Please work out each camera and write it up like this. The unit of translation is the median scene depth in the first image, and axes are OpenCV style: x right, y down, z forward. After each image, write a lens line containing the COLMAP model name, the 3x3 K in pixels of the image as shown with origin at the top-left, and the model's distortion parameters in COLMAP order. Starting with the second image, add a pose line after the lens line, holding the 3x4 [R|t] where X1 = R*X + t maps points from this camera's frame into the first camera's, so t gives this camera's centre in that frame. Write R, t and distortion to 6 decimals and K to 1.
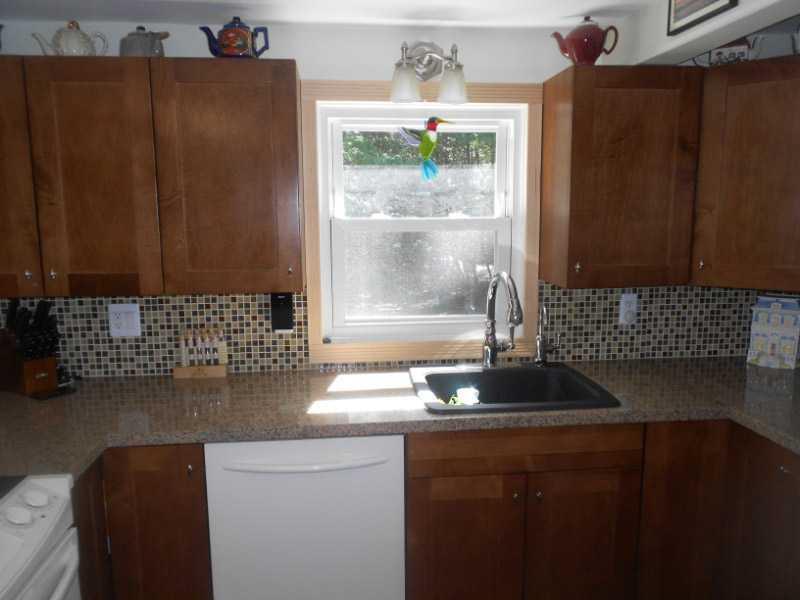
lens RADIAL K [[613.4, 0, 400.0], [0, 613.4, 300.0], [0, 0, 1]] dist [0.004626, -0.006725]
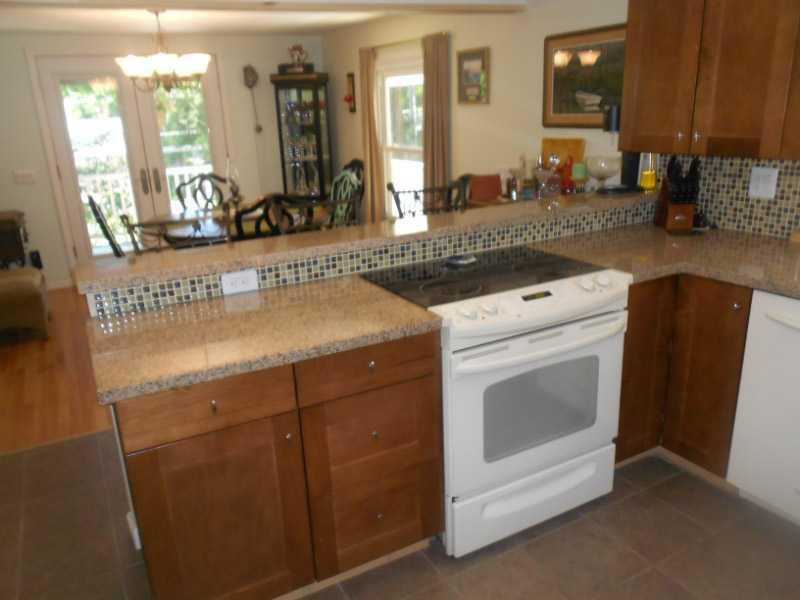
lens RADIAL K [[613.4, 0, 400.0], [0, 613.4, 300.0], [0, 0, 1]] dist [0.004626, -0.006725]
pose [[0.408722, 0.264154, -0.873595, 0.311126], [-0.078346, 0.963820, 0.254780, 0.006030], [0.909290, -0.035691, 0.414630, -0.067868]]
